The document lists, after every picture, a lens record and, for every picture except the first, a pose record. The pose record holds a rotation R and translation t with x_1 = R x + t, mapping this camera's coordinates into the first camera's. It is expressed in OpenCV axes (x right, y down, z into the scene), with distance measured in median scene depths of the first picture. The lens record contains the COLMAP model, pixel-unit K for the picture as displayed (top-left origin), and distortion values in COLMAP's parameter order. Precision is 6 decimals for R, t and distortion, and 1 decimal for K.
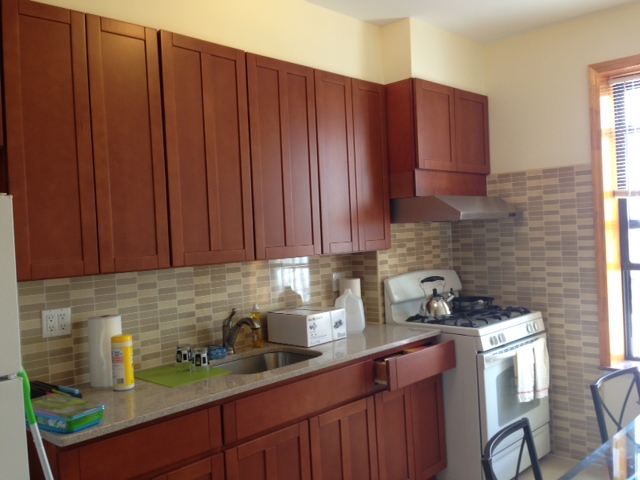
lens RADIAL K [[589.0, 0, 313.8], [0, 589.0, 241.2], [0, 0, 1]] dist [0.130430, -0.215379]
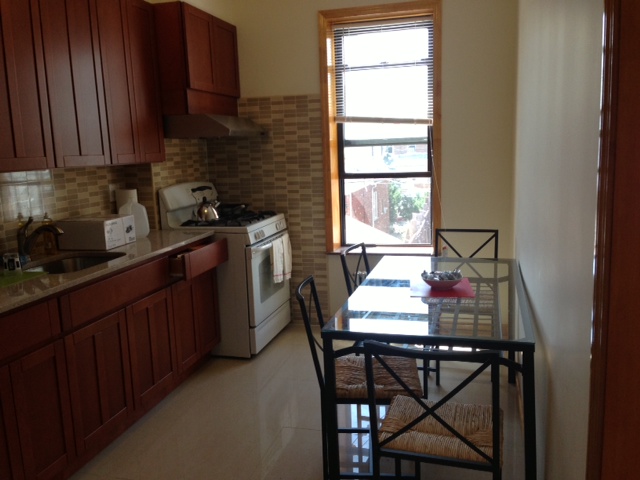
lens RADIAL K [[589.0, 0, 313.8], [0, 589.0, 241.2], [0, 0, 1]] dist [0.130430, -0.215379]
pose [[0.873943, -0.062799, 0.481953, -0.165873], [0.002352, 0.992152, 0.125012, 0.021876], [-0.486022, -0.108120, 0.867233, -0.107544]]
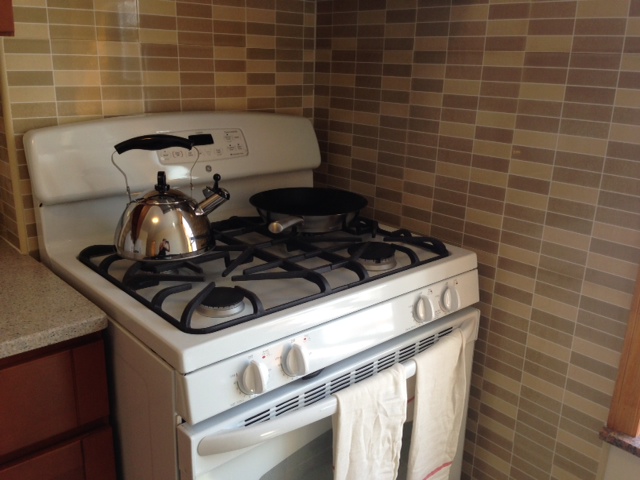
lens RADIAL K [[589.0, 0, 313.8], [0, 589.0, 241.2], [0, 0, 1]] dist [0.130430, -0.215379]
pose [[0.994347, 0.093402, -0.050500, 0.304371], [-0.075410, 0.956035, 0.283392, 0.015585], [0.074750, -0.277981, 0.957674, 0.659992]]
